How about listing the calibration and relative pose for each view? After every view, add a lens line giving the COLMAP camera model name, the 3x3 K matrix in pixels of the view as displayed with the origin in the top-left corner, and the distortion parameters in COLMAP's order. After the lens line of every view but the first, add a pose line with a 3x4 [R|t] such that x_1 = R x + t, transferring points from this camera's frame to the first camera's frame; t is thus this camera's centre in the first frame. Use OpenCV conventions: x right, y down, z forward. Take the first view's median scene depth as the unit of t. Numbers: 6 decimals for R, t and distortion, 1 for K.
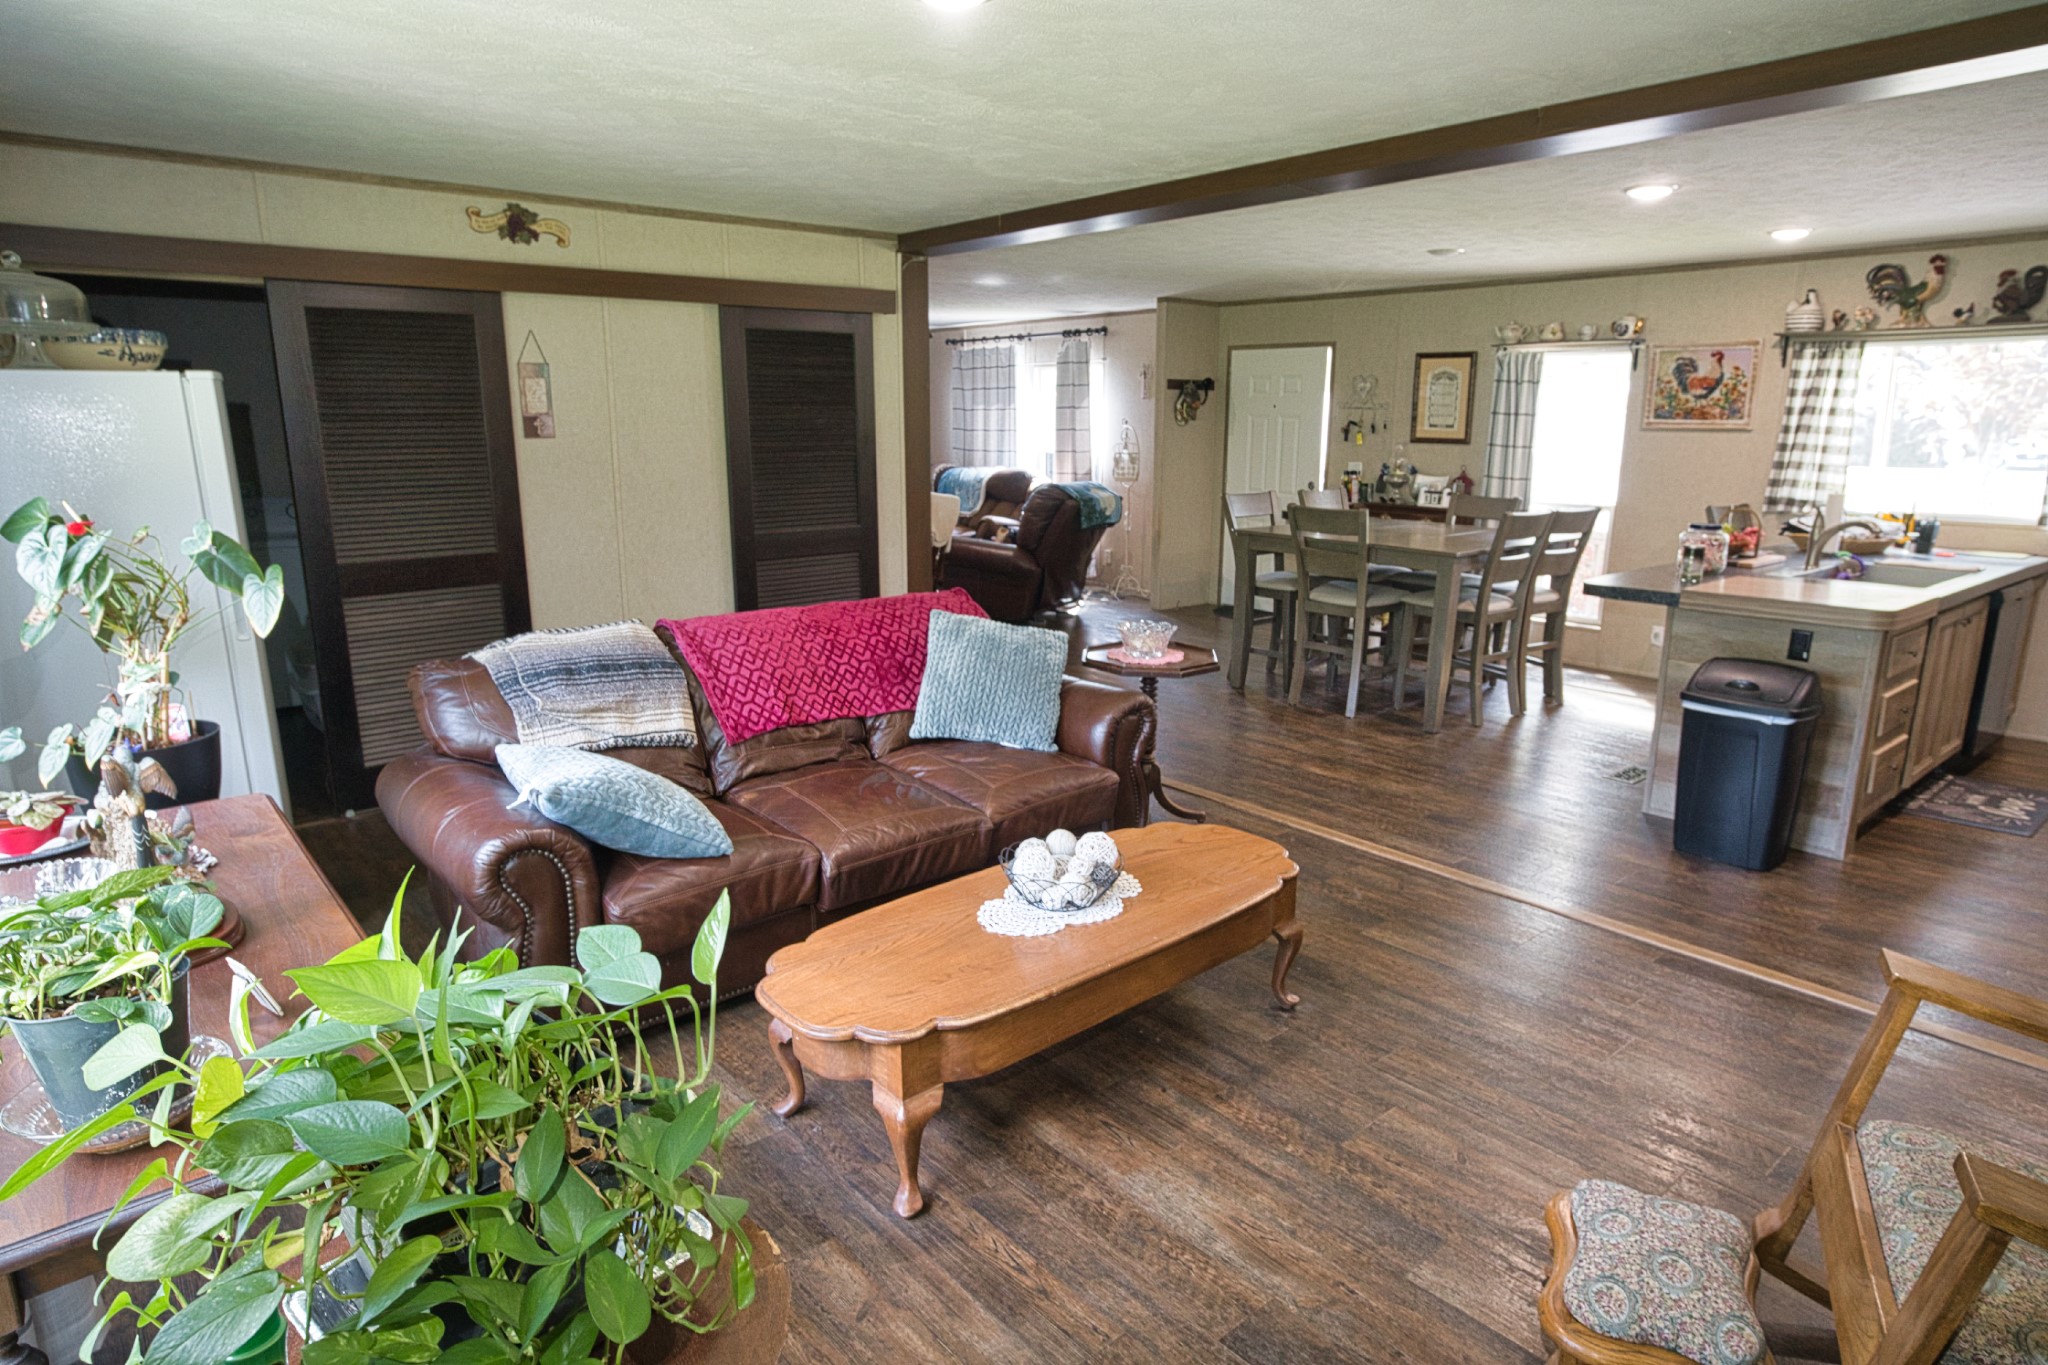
lens RADIAL K [[1169.1, 0, 1007.5], [0, 1169.1, 682.4], [0, 0, 1]] dist [-0.031692, 0.021631]
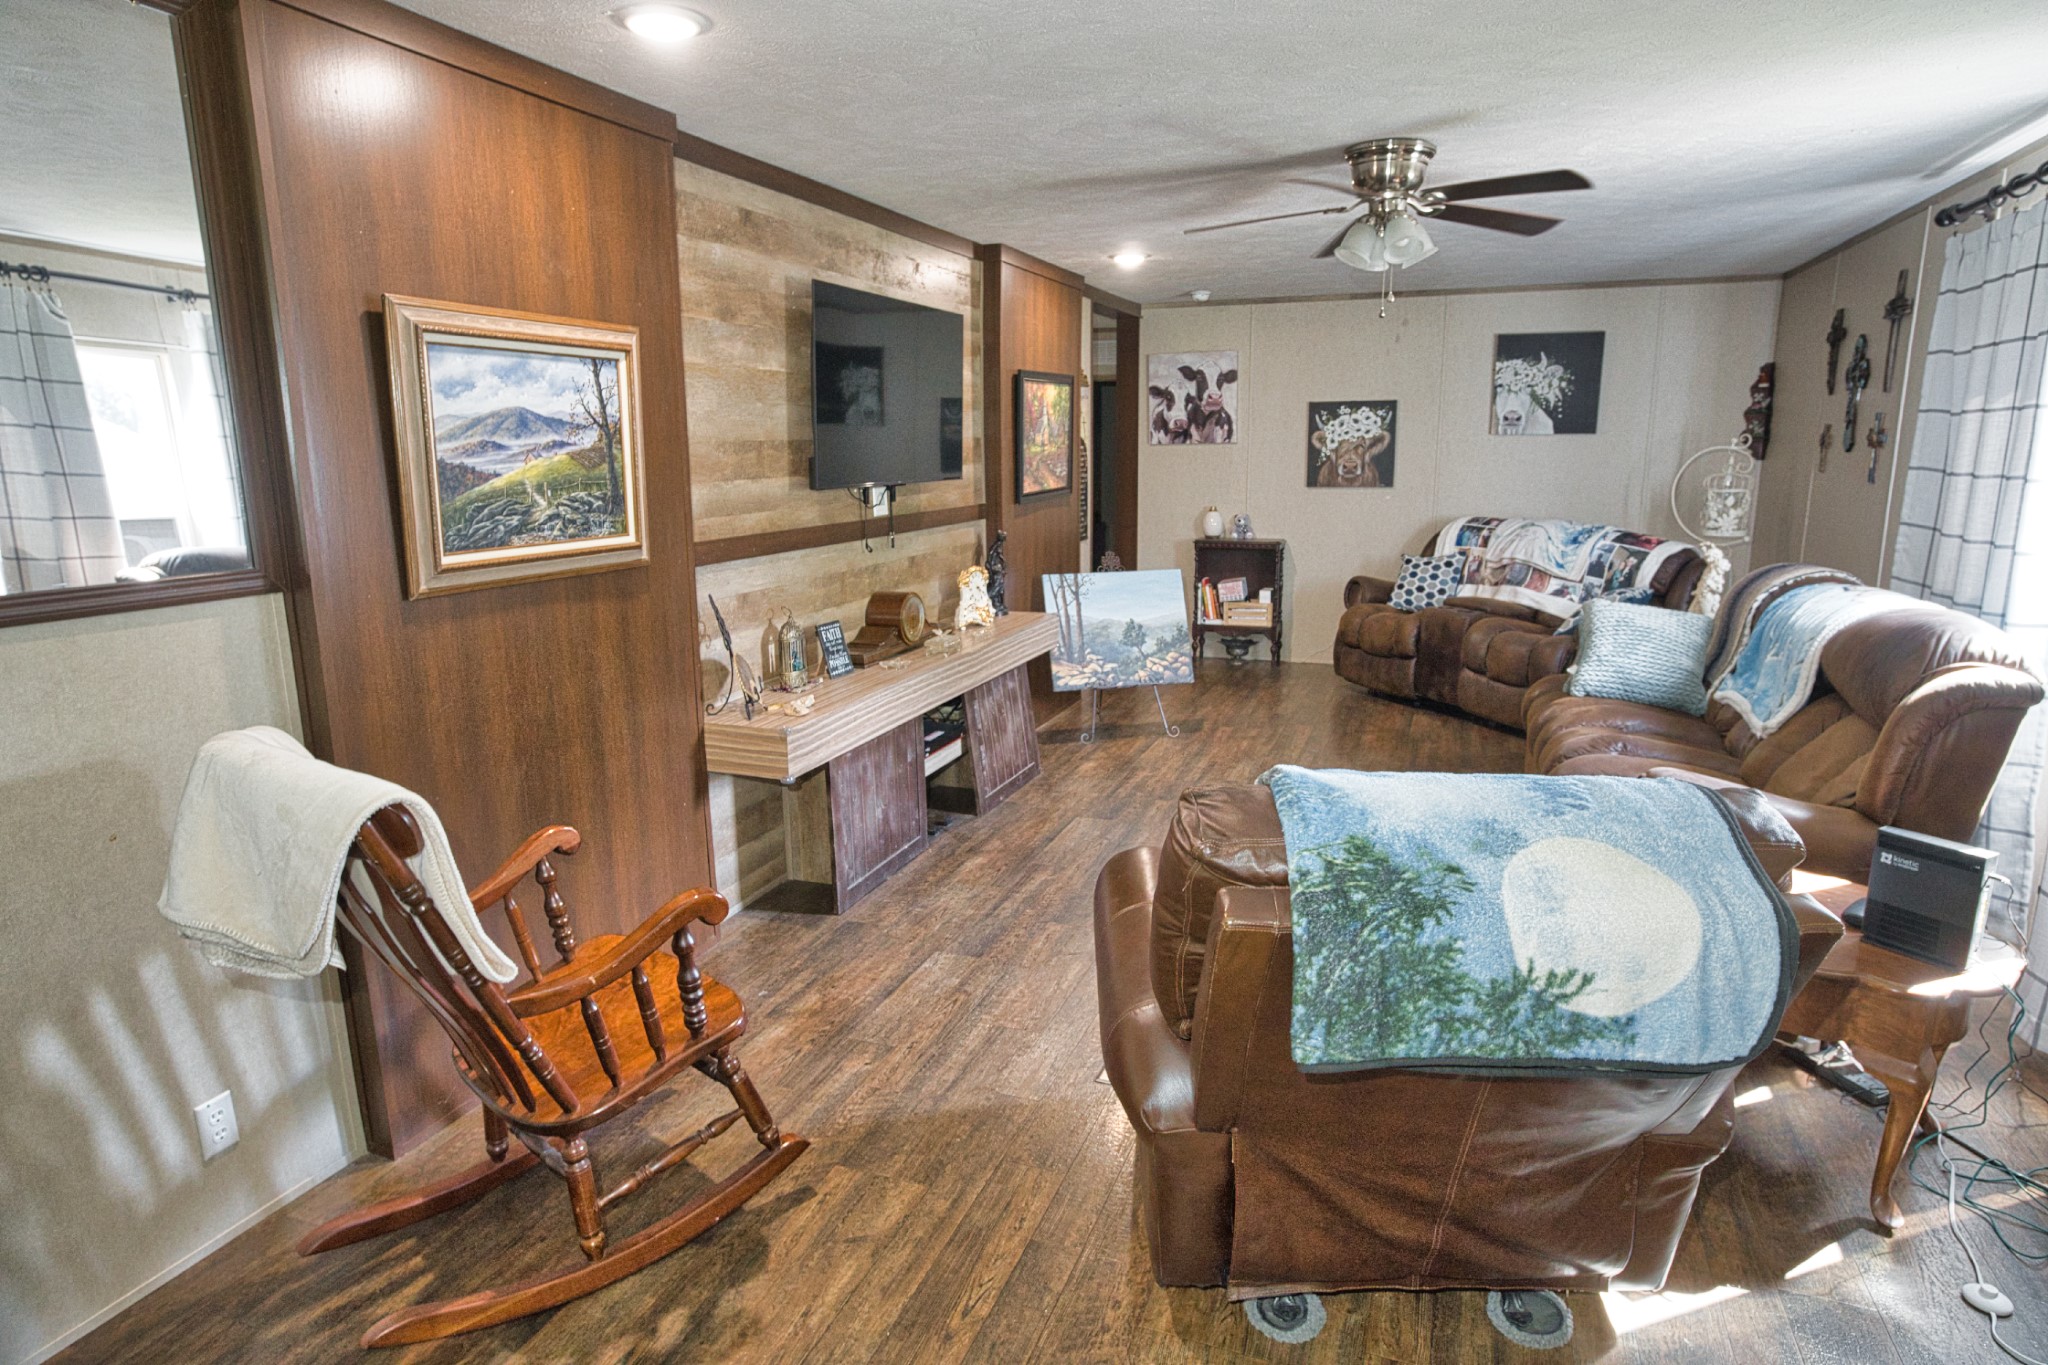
lens RADIAL K [[1169.1, 0, 1024.9], [0, 1169.1, 681.4], [0, 0, 1]] dist [-0.031692, 0.021631]
pose [[0.495540, 0.169927, -0.851801, 0.225314], [-0.184542, 0.978884, 0.087921, -0.238932], [0.848755, 0.113625, 0.516435, 1.055557]]
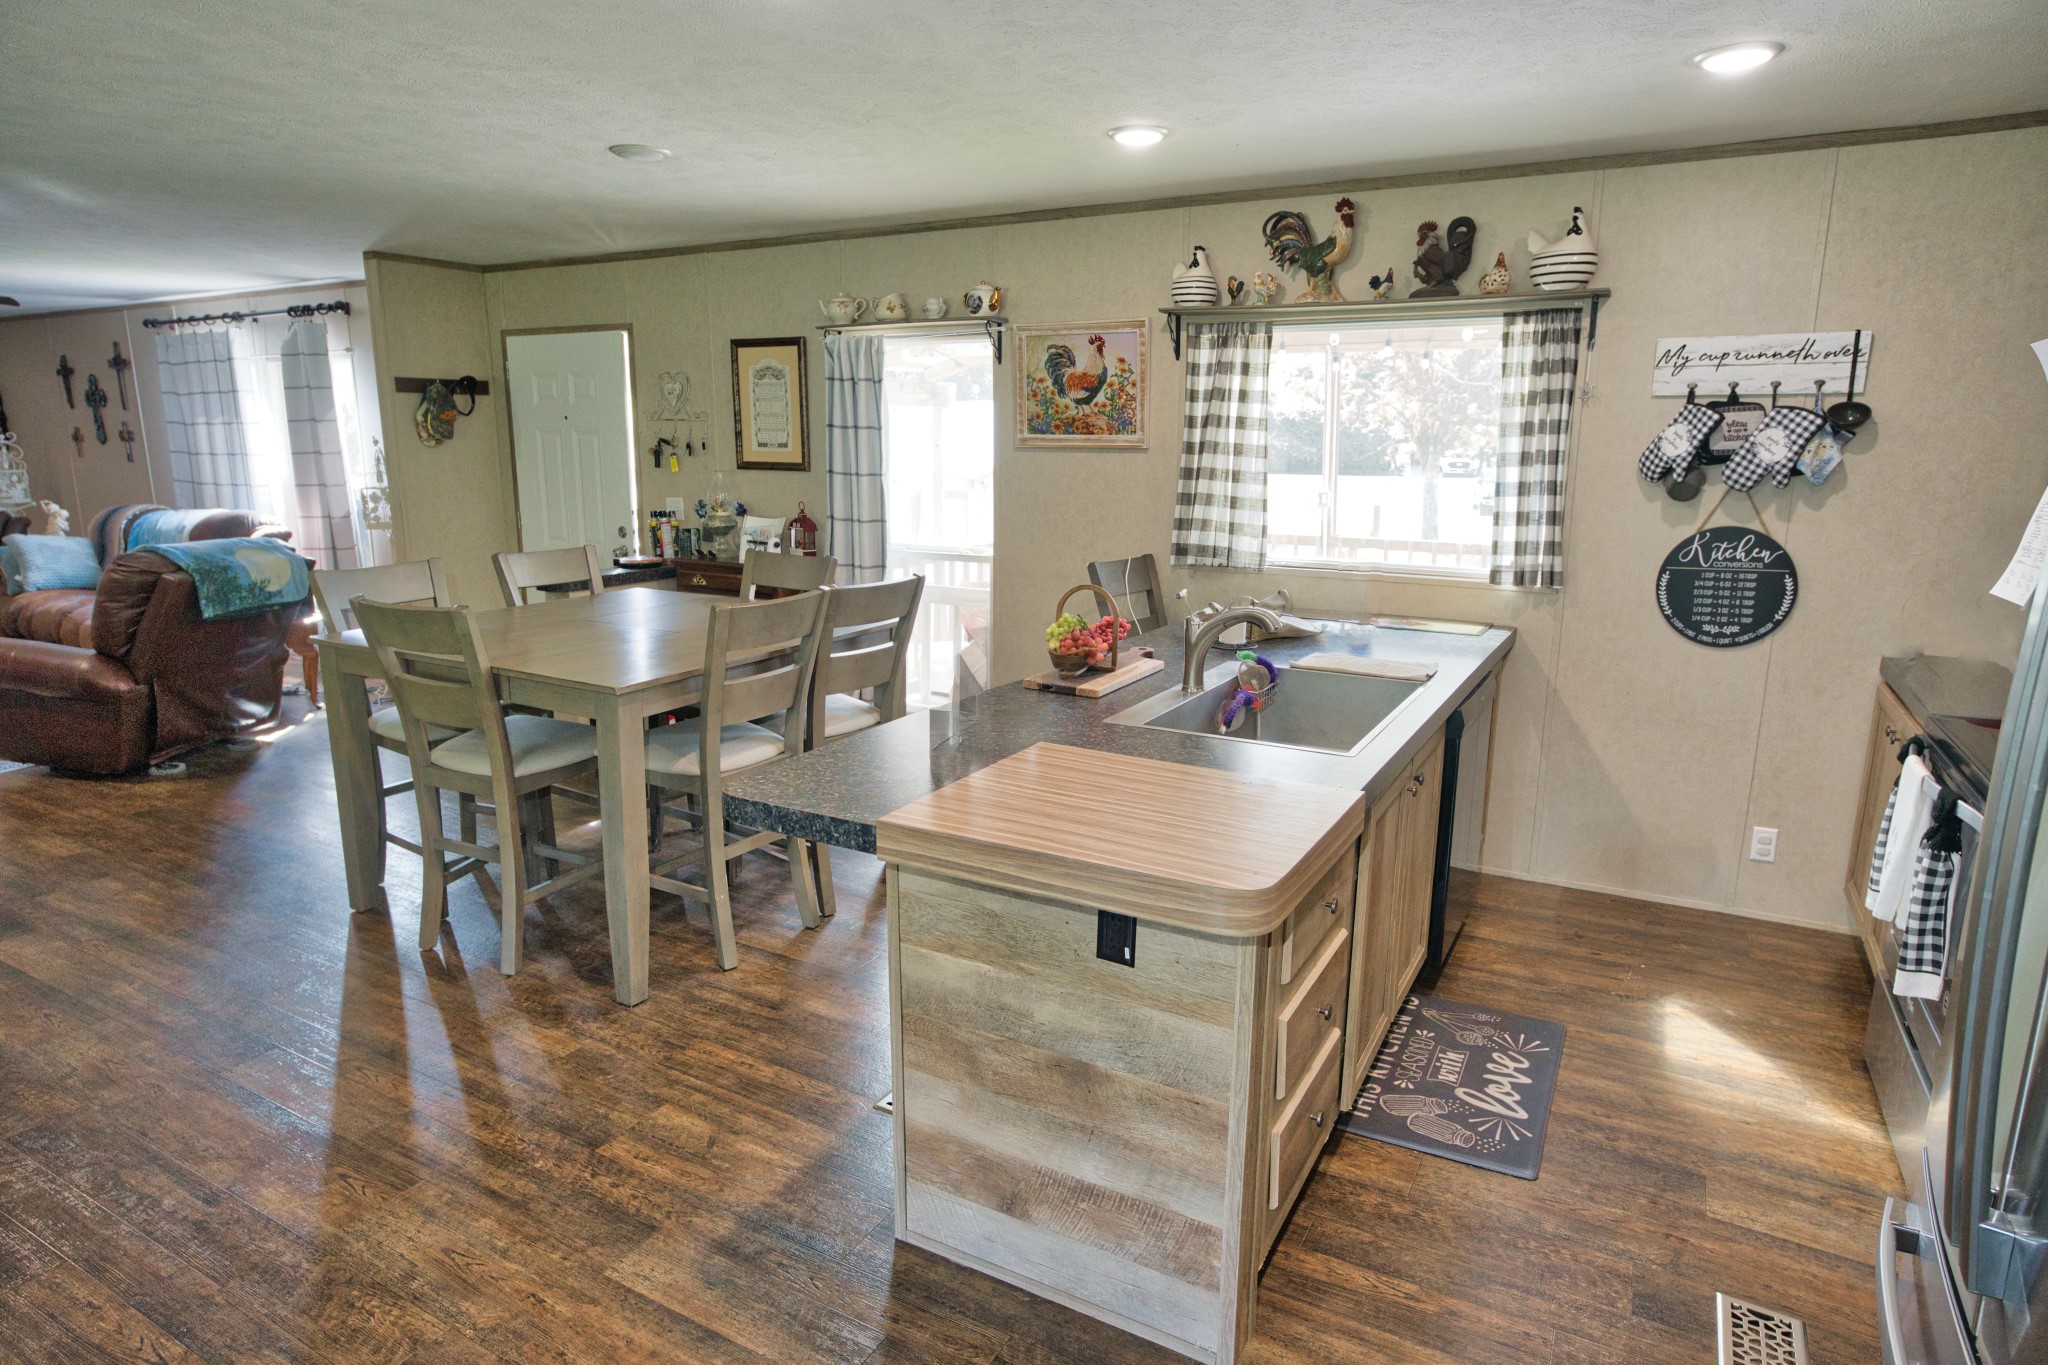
lens RADIAL K [[1169.1, 0, 1016.6], [0, 1169.1, 683.3], [0, 0, 1]] dist [-0.031692, 0.021631]
pose [[0.936079, -0.072597, 0.344217, 0.303996], [0.076897, 0.997038, 0.001164, -0.080711], [-0.343282, 0.025379, 0.938889, 0.354943]]
